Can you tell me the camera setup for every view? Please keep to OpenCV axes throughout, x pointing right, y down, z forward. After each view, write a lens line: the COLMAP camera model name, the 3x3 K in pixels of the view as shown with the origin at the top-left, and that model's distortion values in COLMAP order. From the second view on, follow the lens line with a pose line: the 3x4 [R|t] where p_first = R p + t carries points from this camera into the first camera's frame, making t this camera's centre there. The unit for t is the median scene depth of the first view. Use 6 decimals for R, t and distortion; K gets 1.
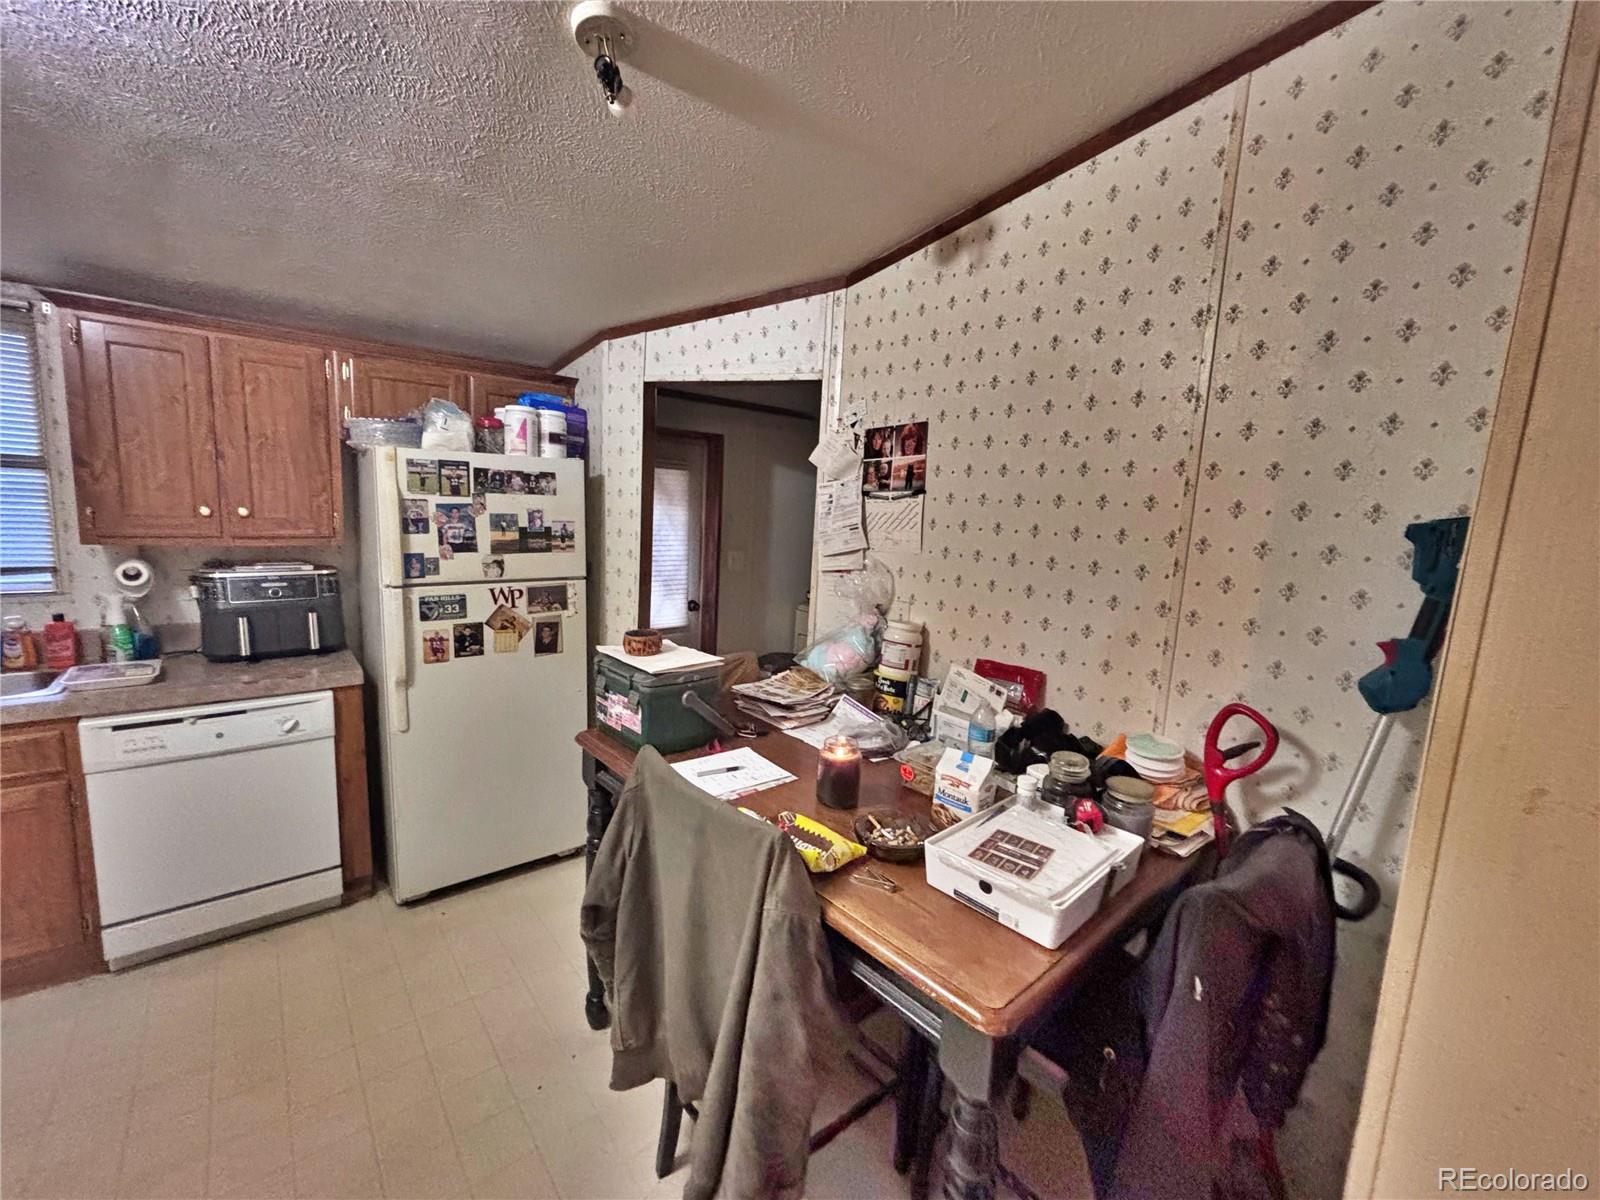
lens RADIAL K [[656.5, 0, 800.0], [0, 656.5, 600.0], [0, 0, 1]] dist [0.000044, 0.000089]
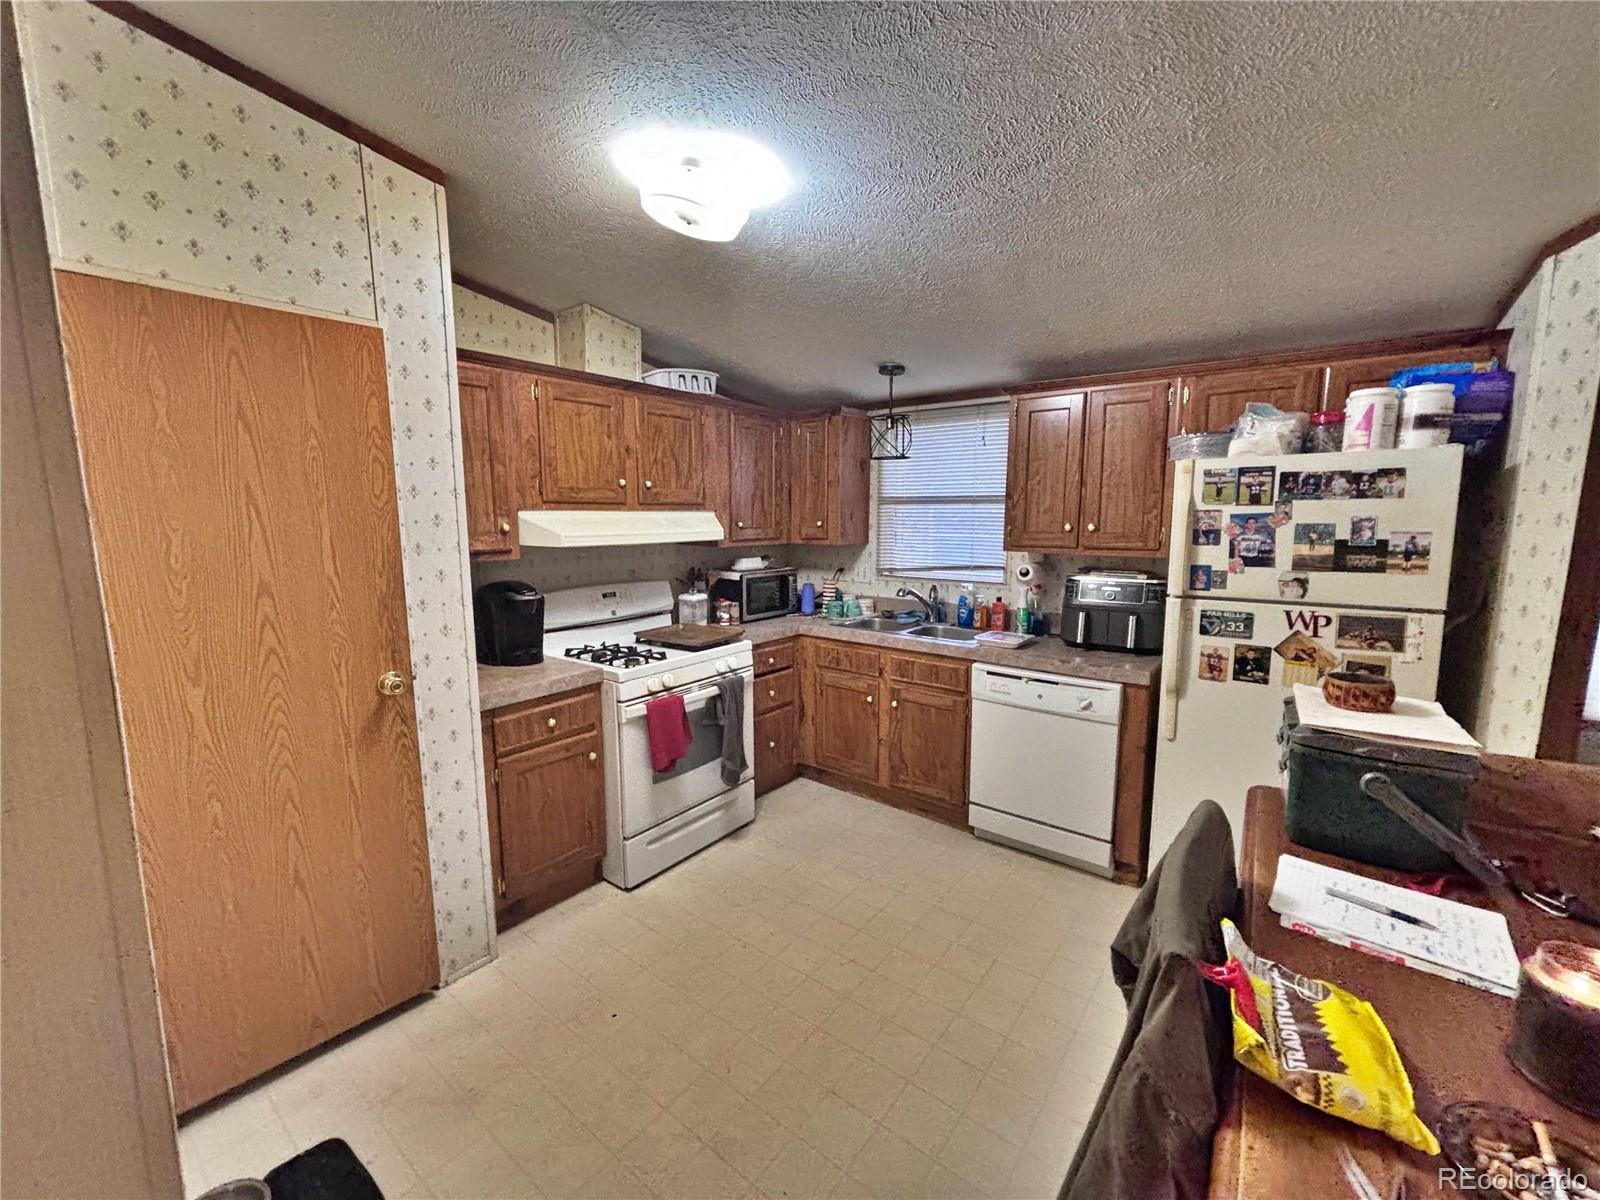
lens RADIAL K [[661.1, 0, 828.1], [0, 661.1, 602.0], [0, 0, 1]] dist [0.000071, -0.000122]
pose [[0.224513, 0.080085, -0.971175, 0.246744], [-0.131151, 0.990033, 0.051321, 0.006200], [0.965605, 0.115848, 0.232779, 0.224116]]
